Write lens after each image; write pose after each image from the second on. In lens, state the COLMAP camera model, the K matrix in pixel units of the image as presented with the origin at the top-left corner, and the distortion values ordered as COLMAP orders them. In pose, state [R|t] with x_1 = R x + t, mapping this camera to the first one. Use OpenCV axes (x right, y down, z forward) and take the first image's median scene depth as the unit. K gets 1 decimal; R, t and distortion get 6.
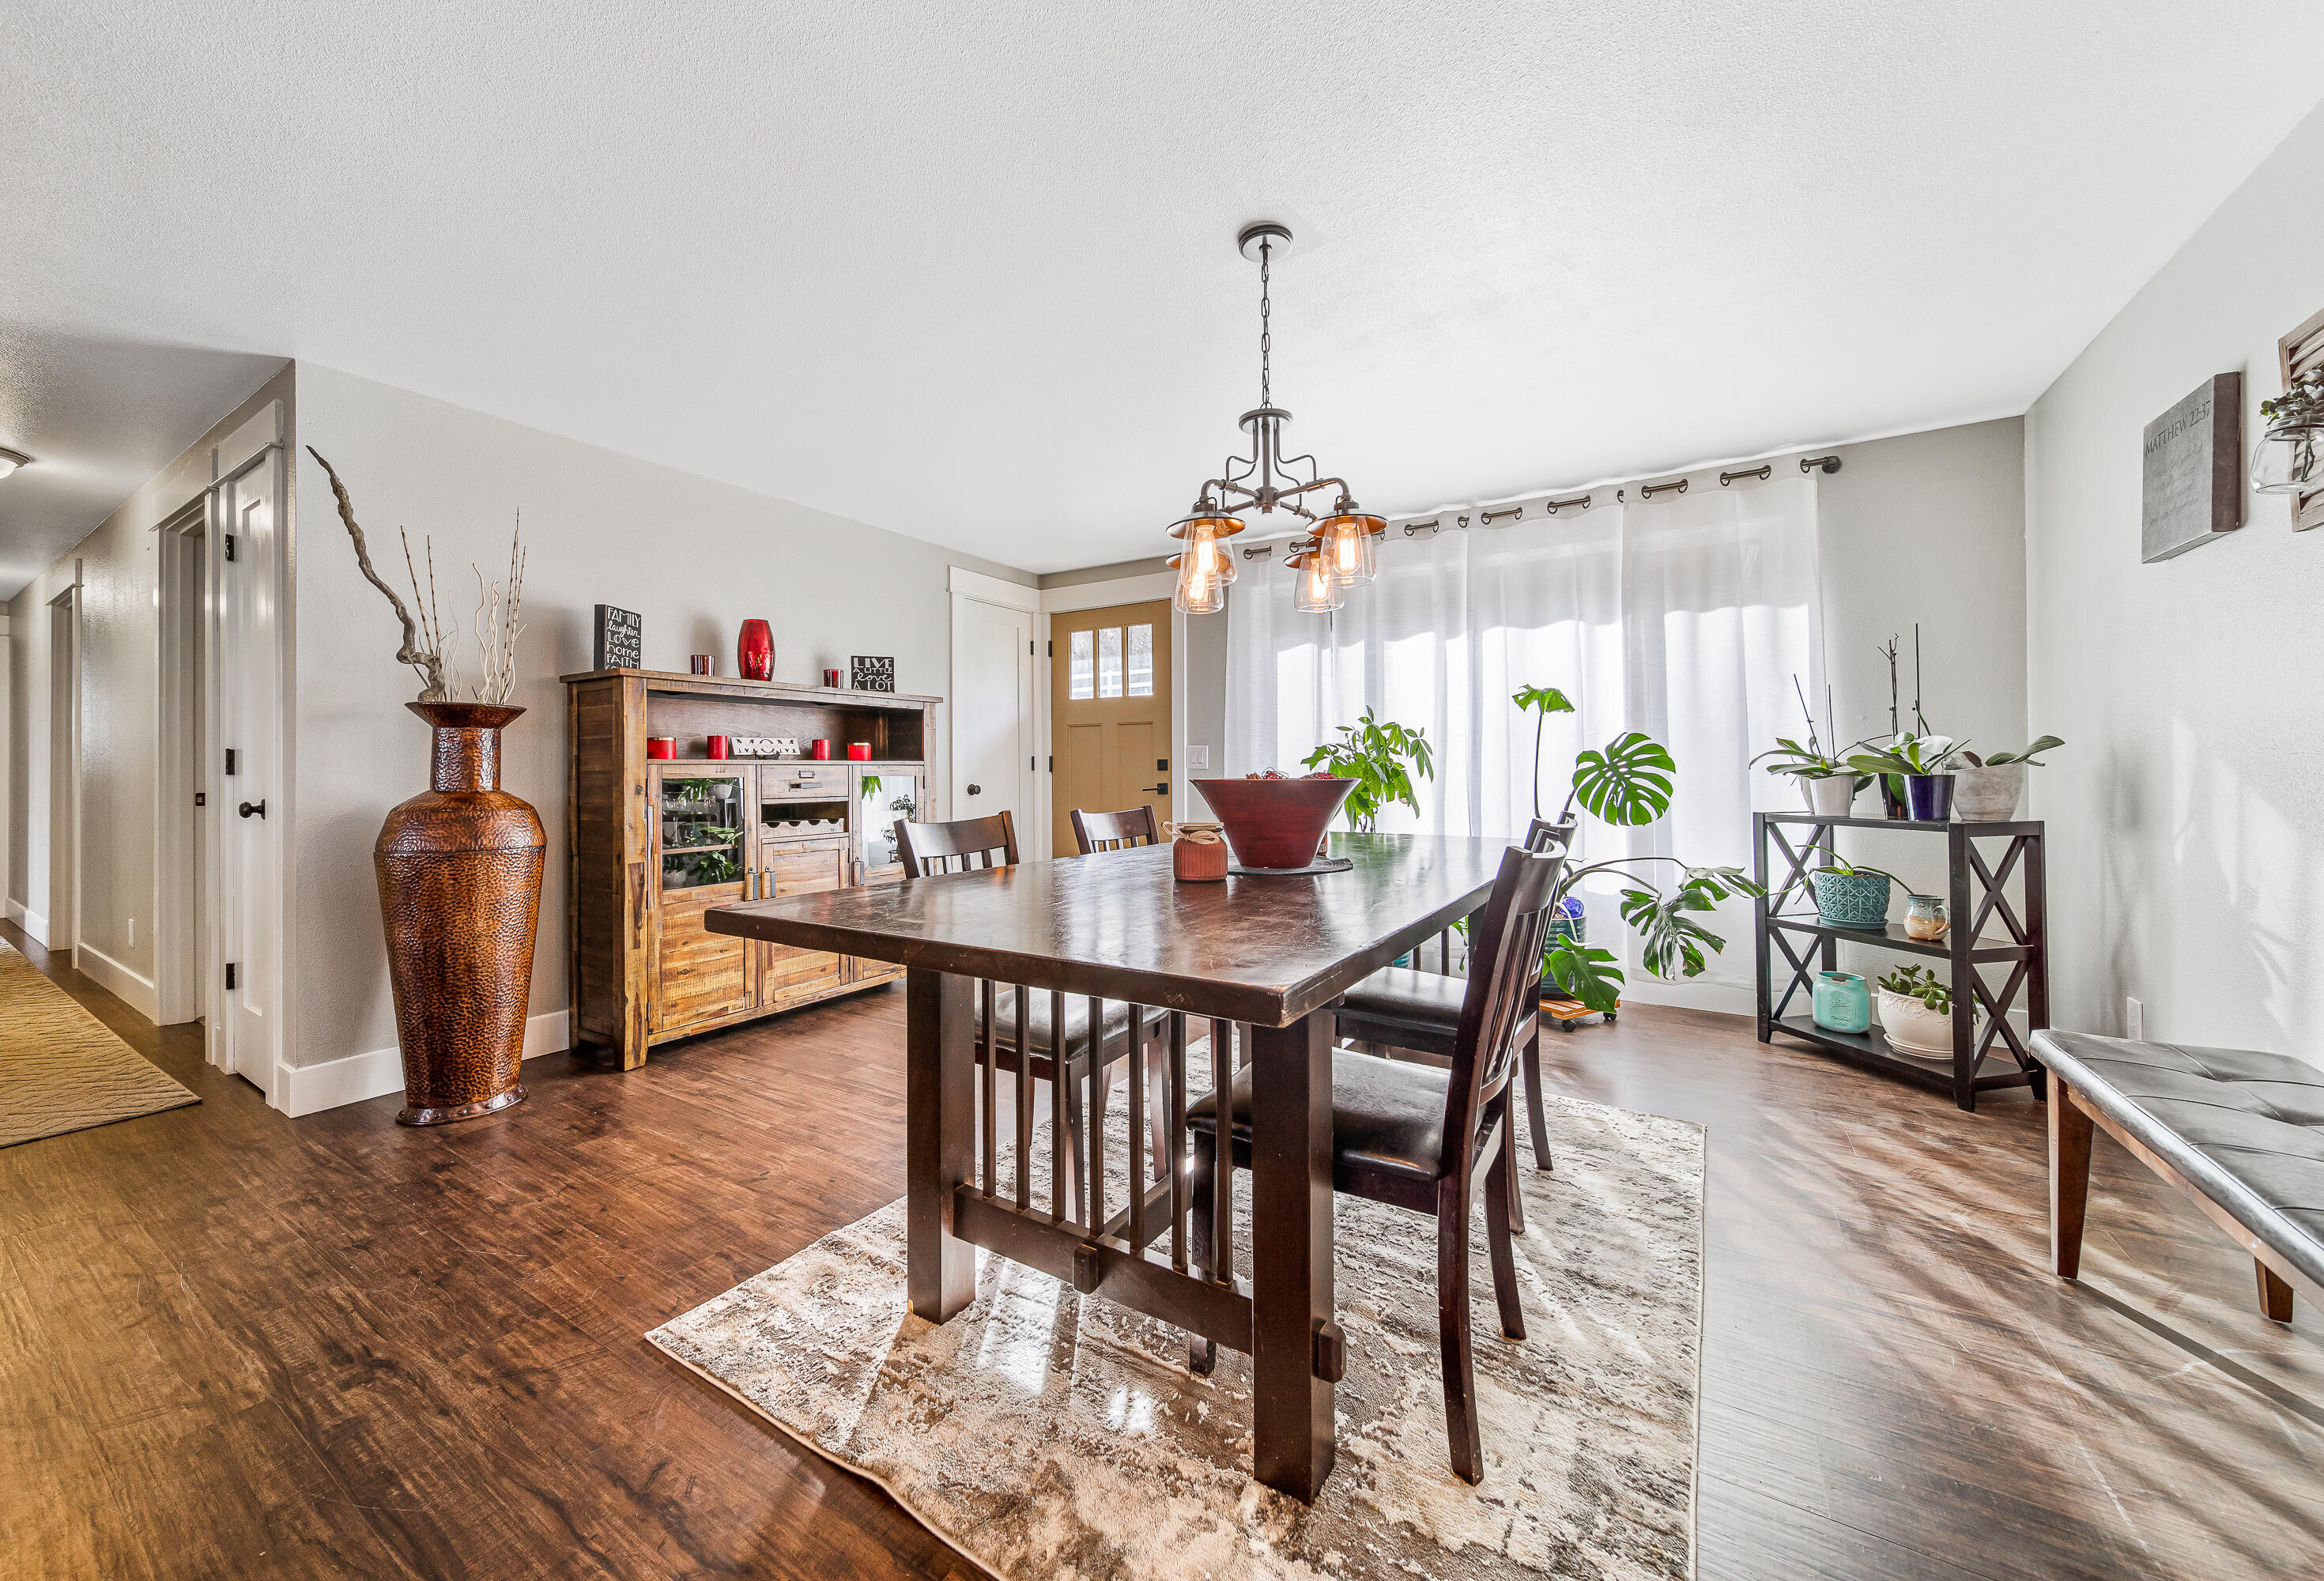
lens RADIAL K [[840.0, 0, 1161.8], [0, 840.0, 766.1], [0, 0, 1]] dist [0.000165, -0.000015]
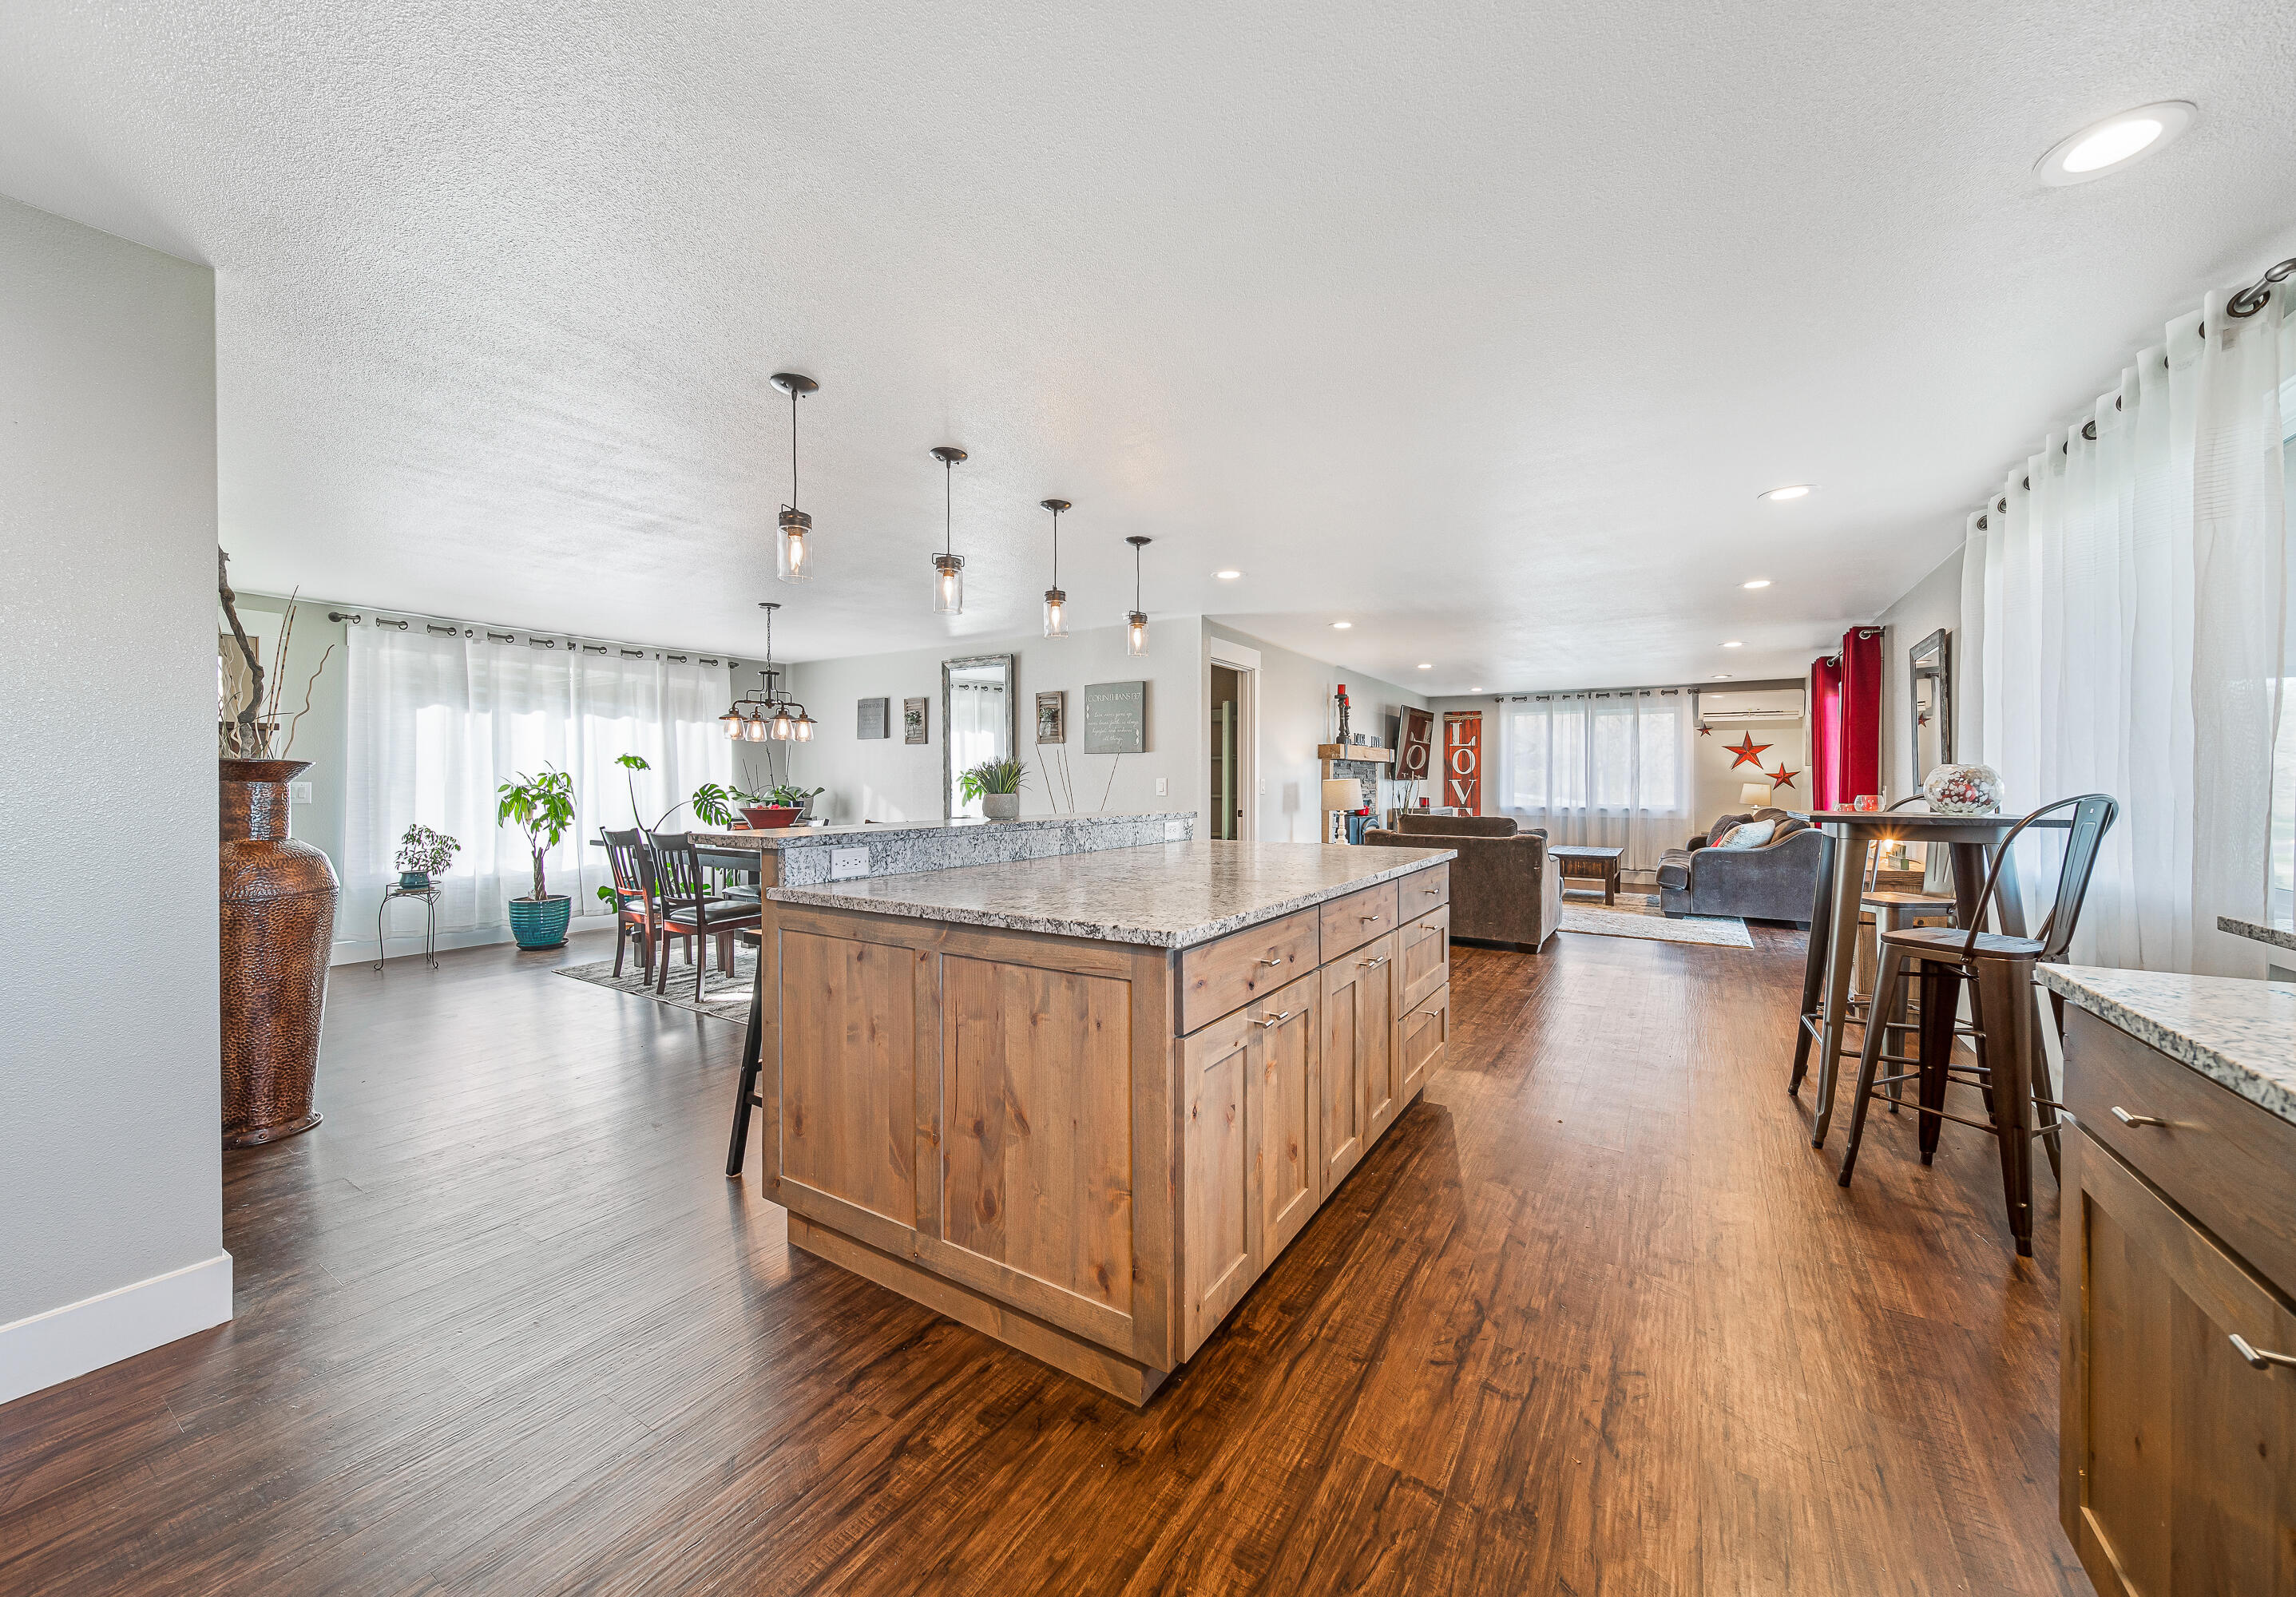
lens RADIAL K [[854.3, 0, 1131.1], [0, 854.3, 783.0], [0, 0, 1]] dist [0.001030, -0.000001]
pose [[0.017637, 0.005095, 0.999831, -1.601023], [-0.006933, 0.999964, -0.004974, -0.036974], [-0.999820, -0.006844, 0.017671, -0.127042]]
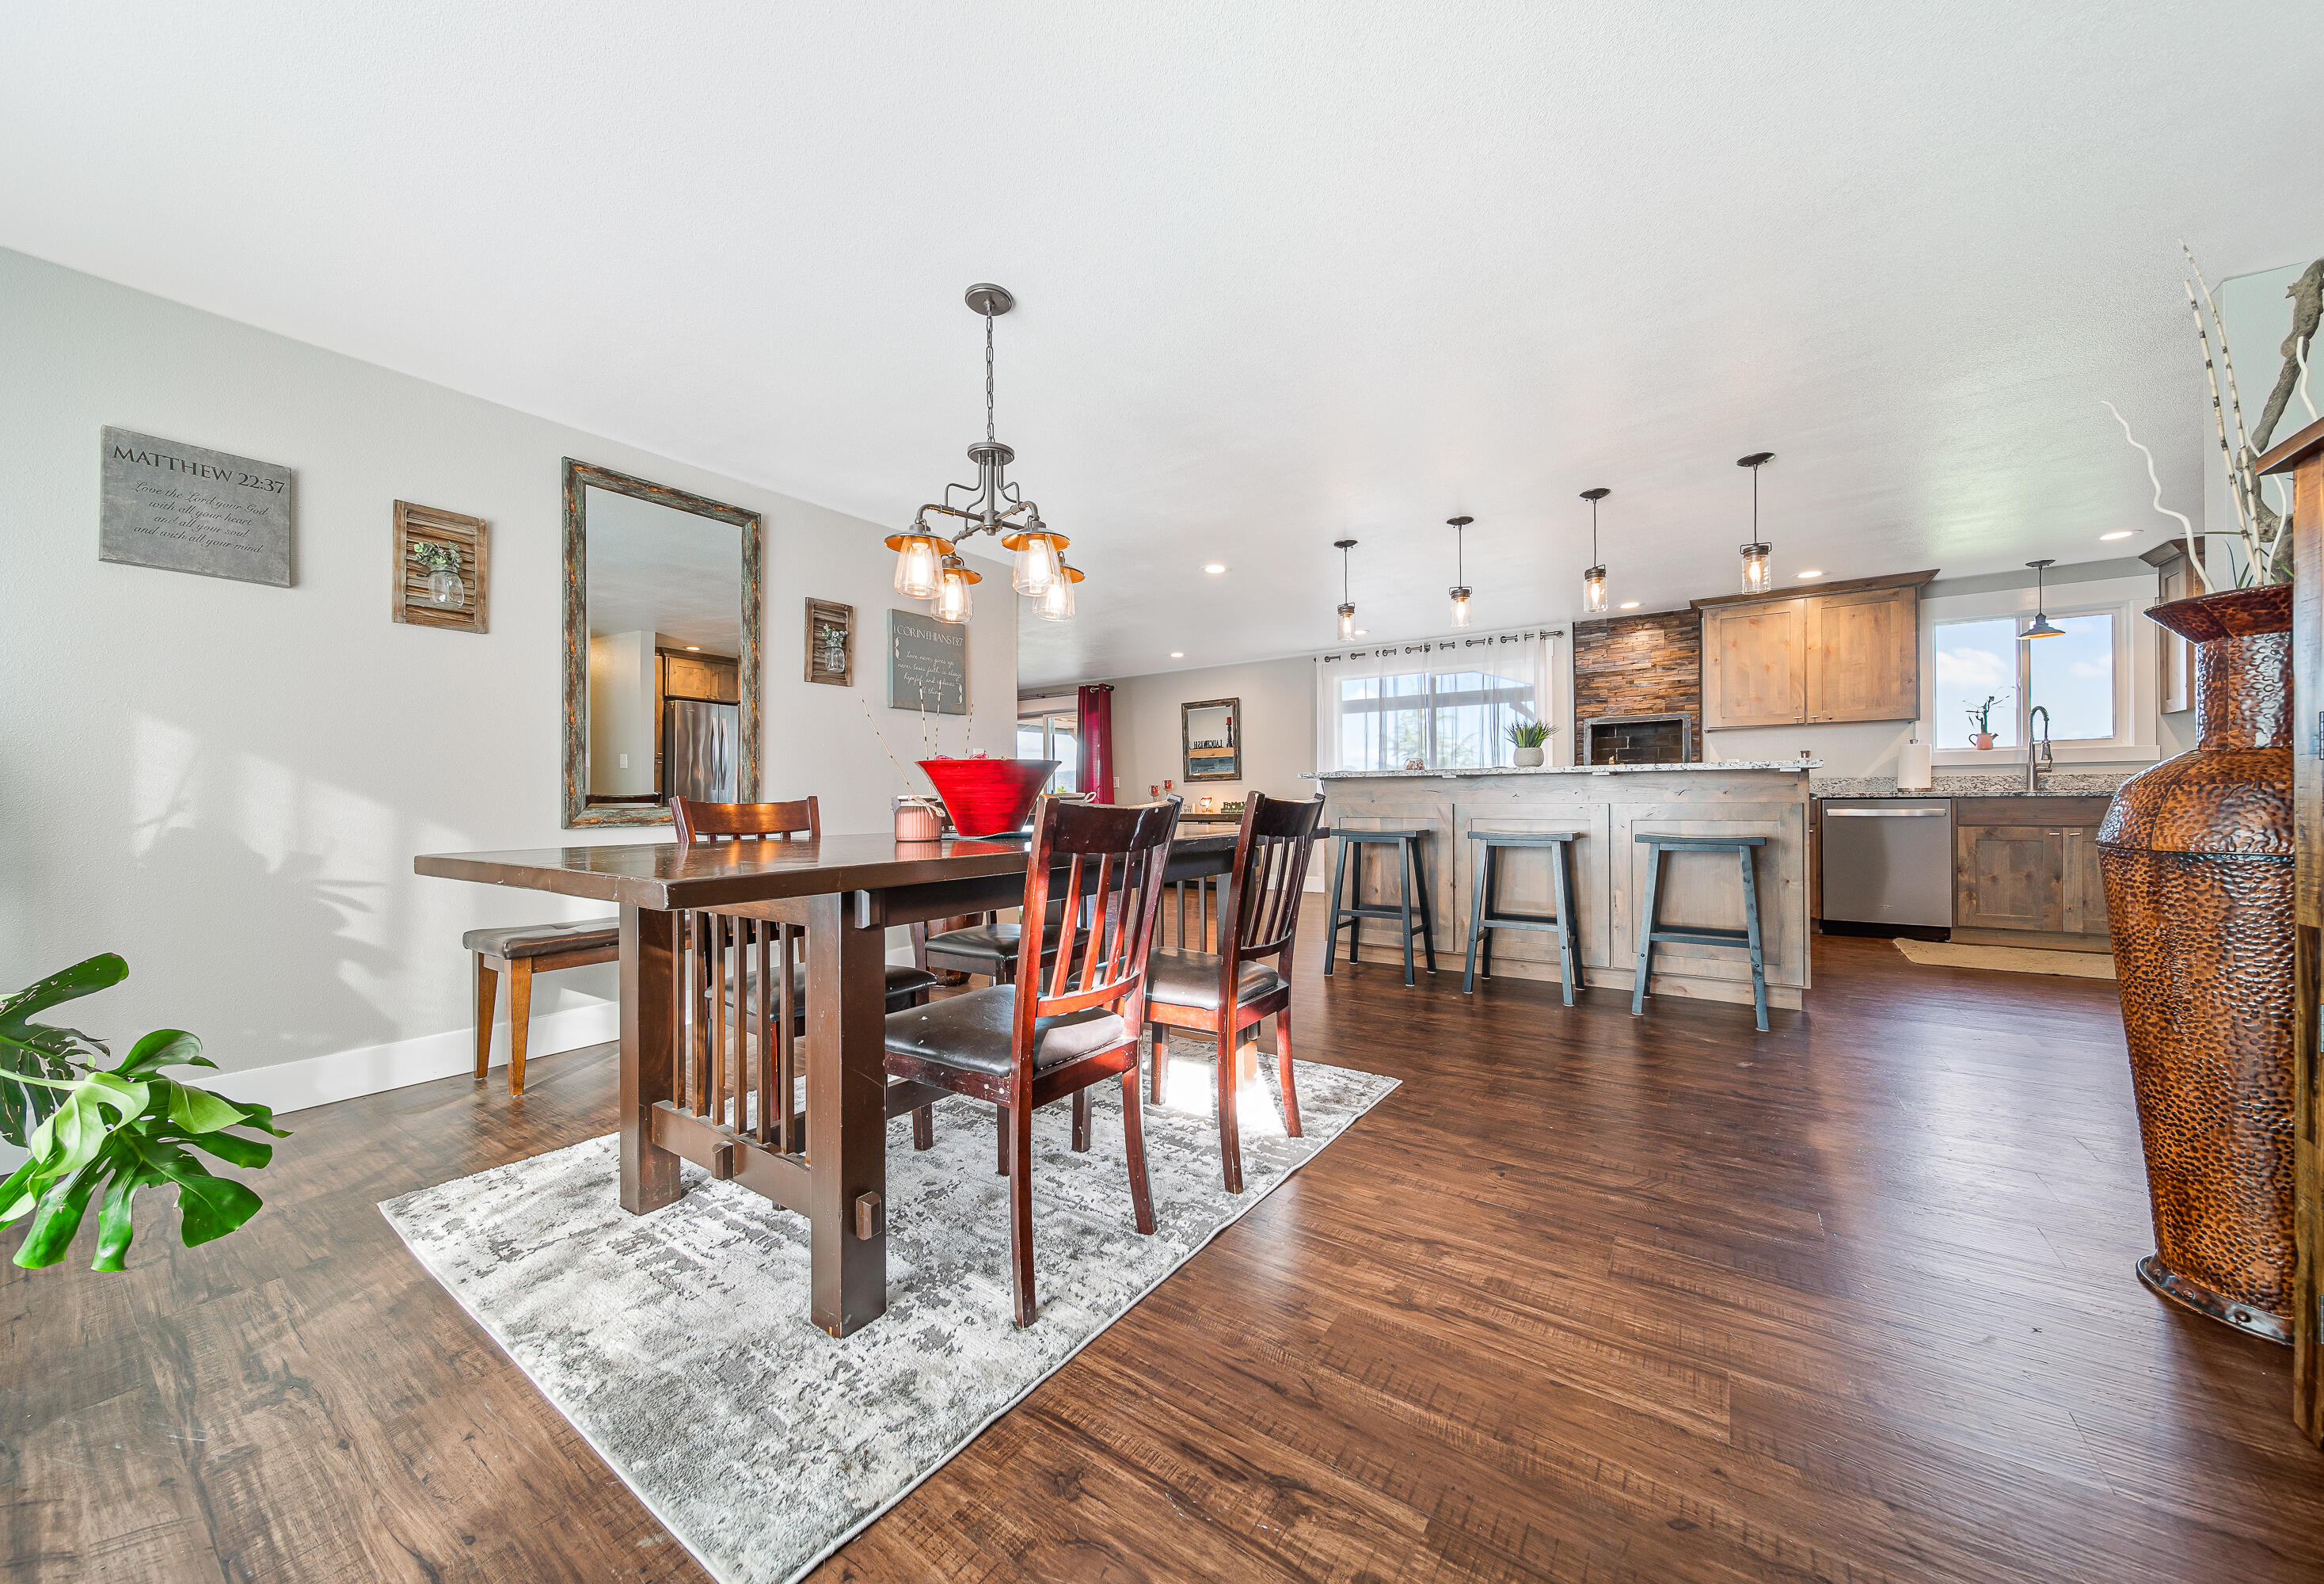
lens RADIAL K [[816.5, 0, 1162.0], [0, 816.5, 792.0], [0, 0, 1]] dist [-0.000540, -0.000051]
pose [[-0.997999, 0.015112, 0.061391, -0.145555], [0.014240, 0.999792, -0.014622, 0.047819], [-0.061599, -0.013719, -0.998007, 1.285188]]
